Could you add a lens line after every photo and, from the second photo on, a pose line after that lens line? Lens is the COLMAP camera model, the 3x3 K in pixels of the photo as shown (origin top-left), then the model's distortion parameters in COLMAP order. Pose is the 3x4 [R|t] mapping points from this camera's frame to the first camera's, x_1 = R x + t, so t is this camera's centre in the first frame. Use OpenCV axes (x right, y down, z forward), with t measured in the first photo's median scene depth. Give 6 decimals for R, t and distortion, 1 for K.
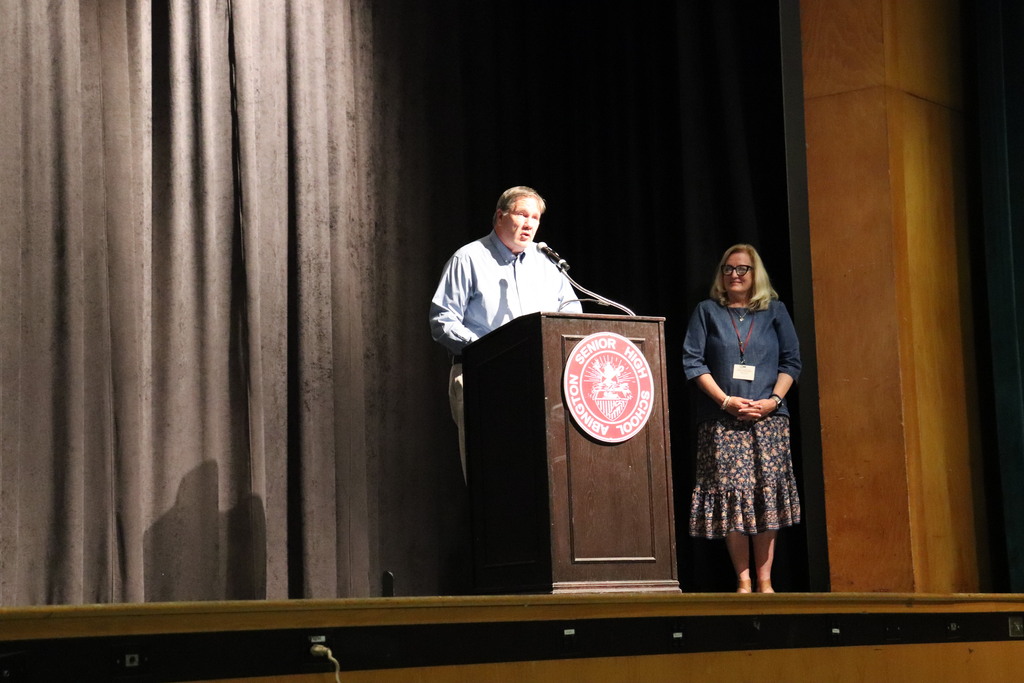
lens RADIAL K [[2607.0, 0, 512.2], [0, 2607.0, 341.9], [0, 0, 1]] dist [0.712387, 0.000000]
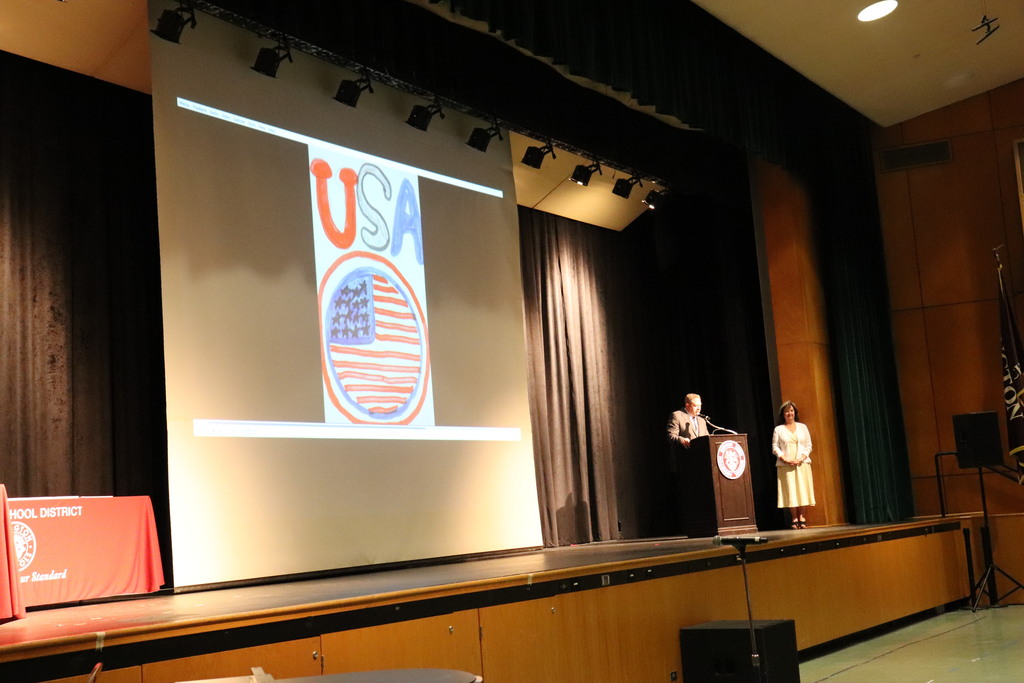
lens RADIAL K [[1409.4, 0, 511.9], [0, 1409.4, 340.4], [0, 0, 1]] dist [0.034956, 0.000000]
pose [[0.999452, -0.033085, 0.001047, -0.168137], [0.033101, 0.999127, -0.025481, -0.068855], [-0.000203, 0.025502, 0.999675, -0.474441]]
